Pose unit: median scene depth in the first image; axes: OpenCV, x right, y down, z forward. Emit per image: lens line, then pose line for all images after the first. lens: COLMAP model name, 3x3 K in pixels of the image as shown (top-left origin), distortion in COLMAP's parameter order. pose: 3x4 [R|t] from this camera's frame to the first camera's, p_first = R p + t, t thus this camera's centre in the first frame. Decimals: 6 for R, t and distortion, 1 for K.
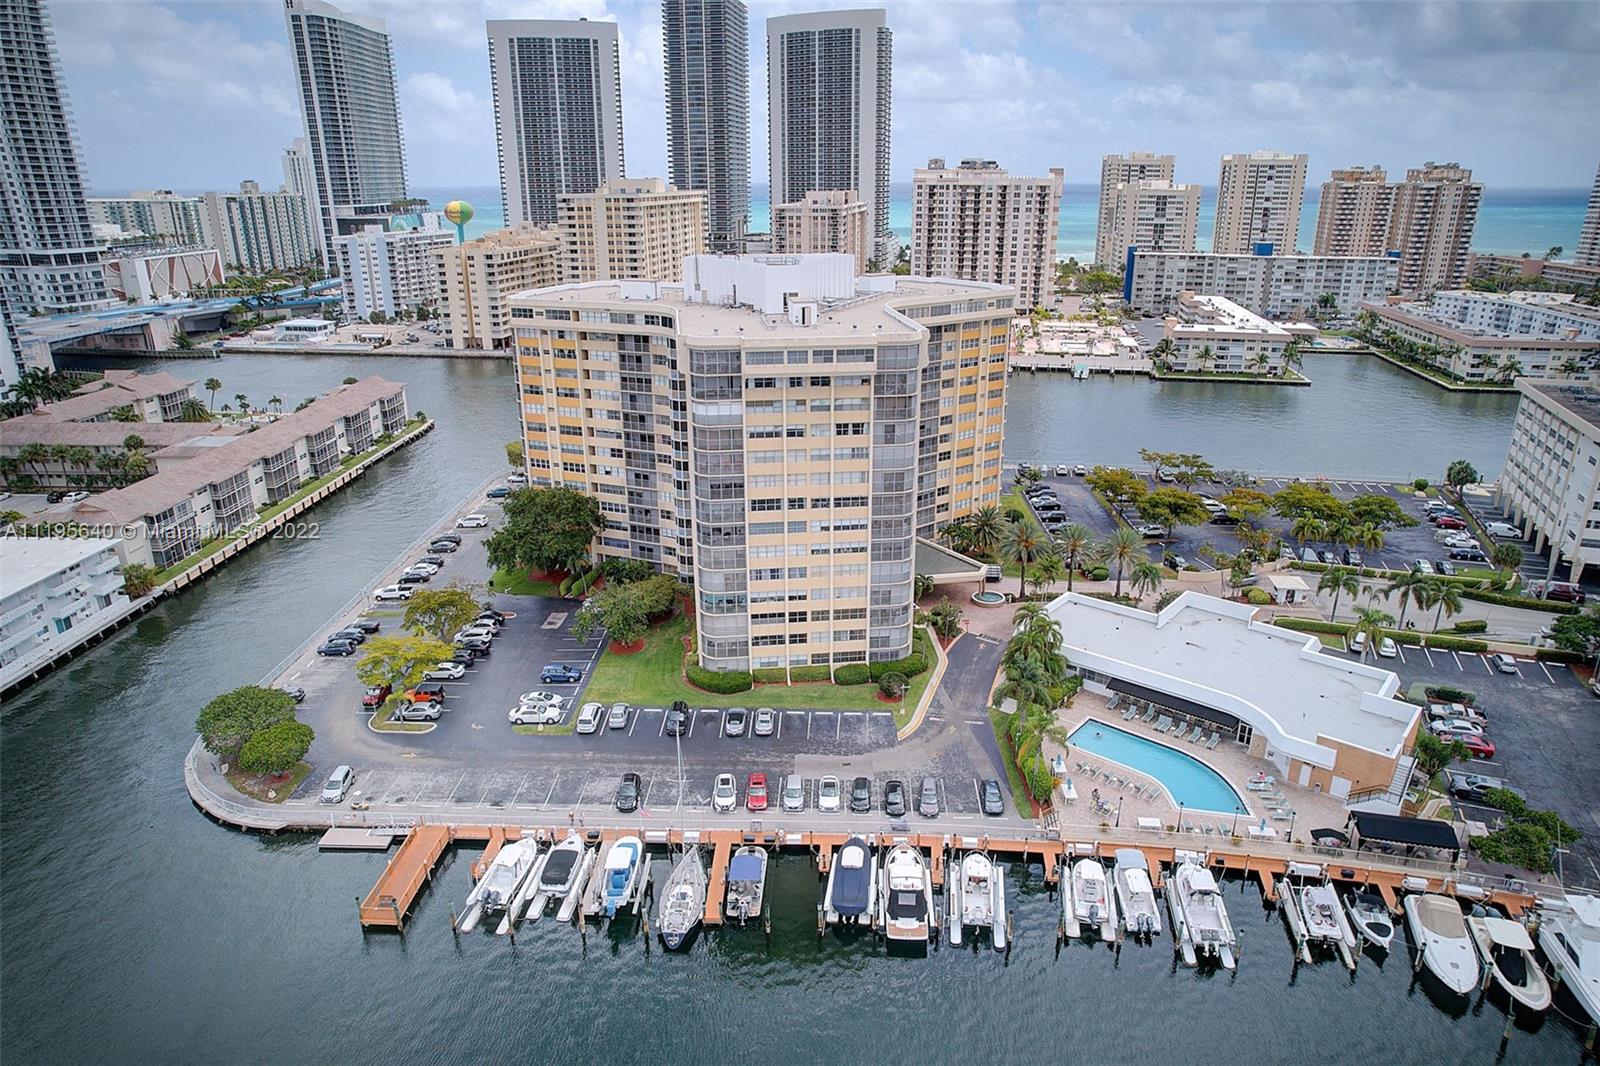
lens RADIAL K [[1019.8, 0, 807.7], [0, 1019.8, 525.5], [0, 0, 1]] dist [-0.074859, 0.070203]
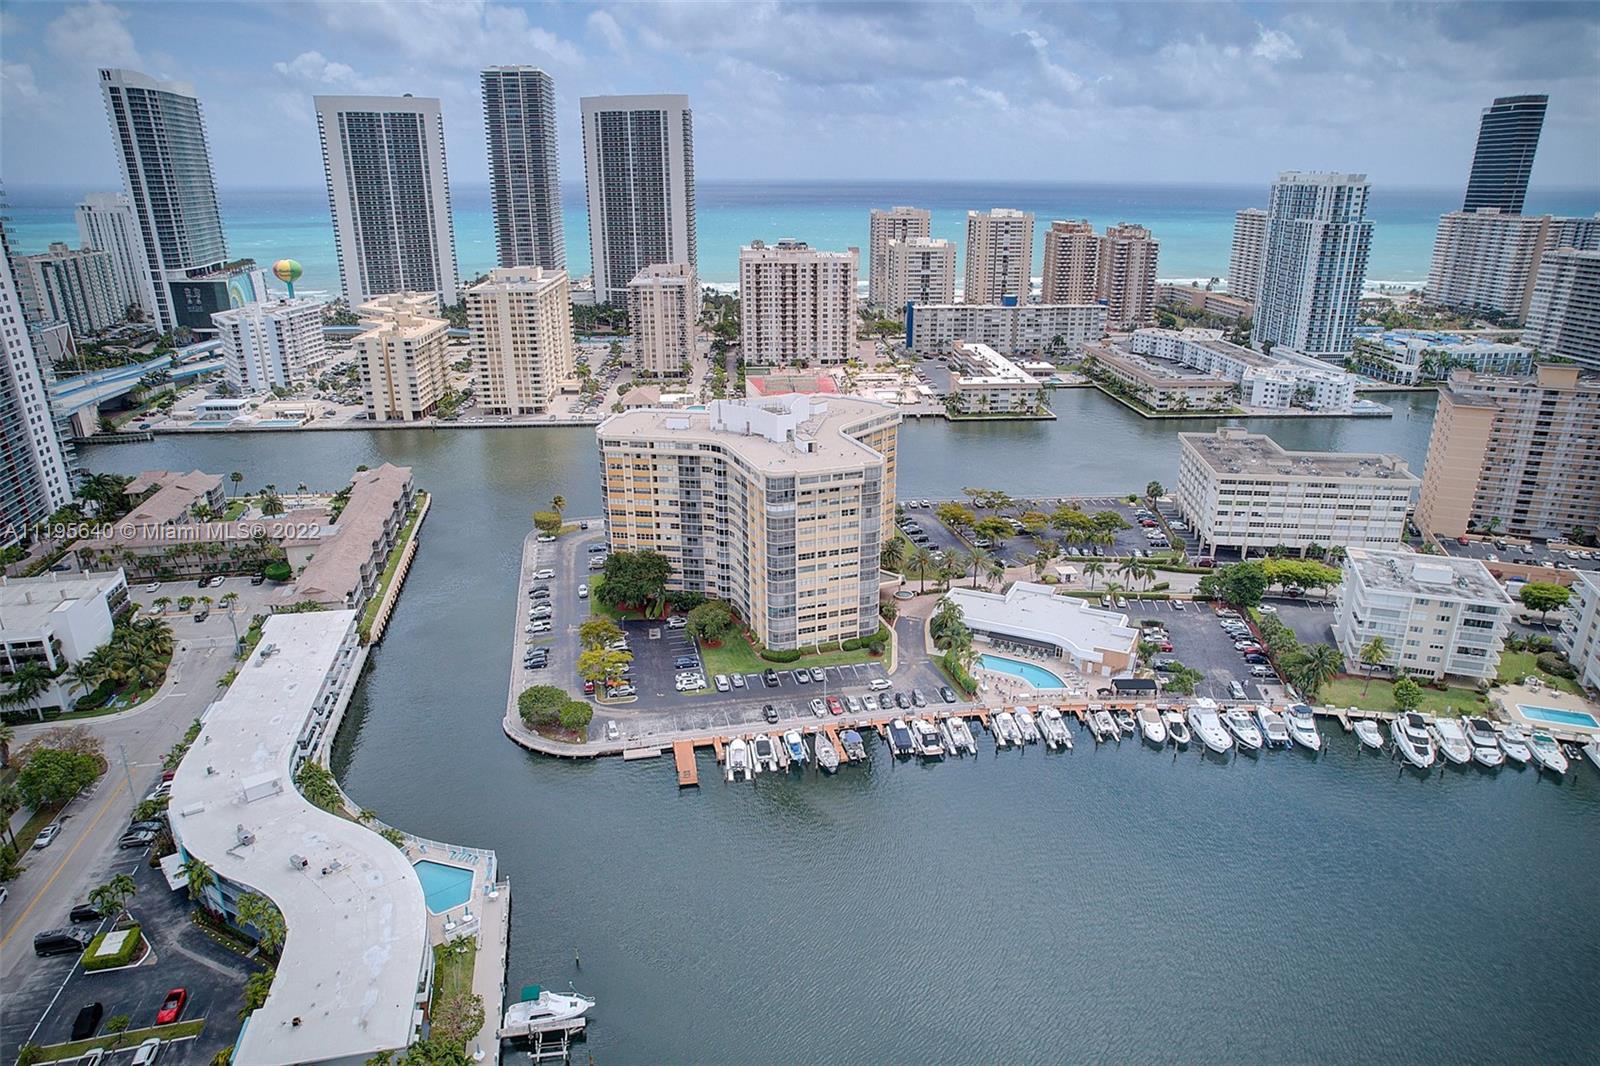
lens RADIAL K [[1017.3, 0, 800.4], [0, 1017.3, 507.2], [0, 0, 1]] dist [-0.035016, -0.000345]
pose [[0.972097, -0.073871, 0.222644, -0.330627], [0.077196, 0.996996, -0.006258, -0.071539], [-0.221513, 0.023271, 0.974880, -0.574588]]
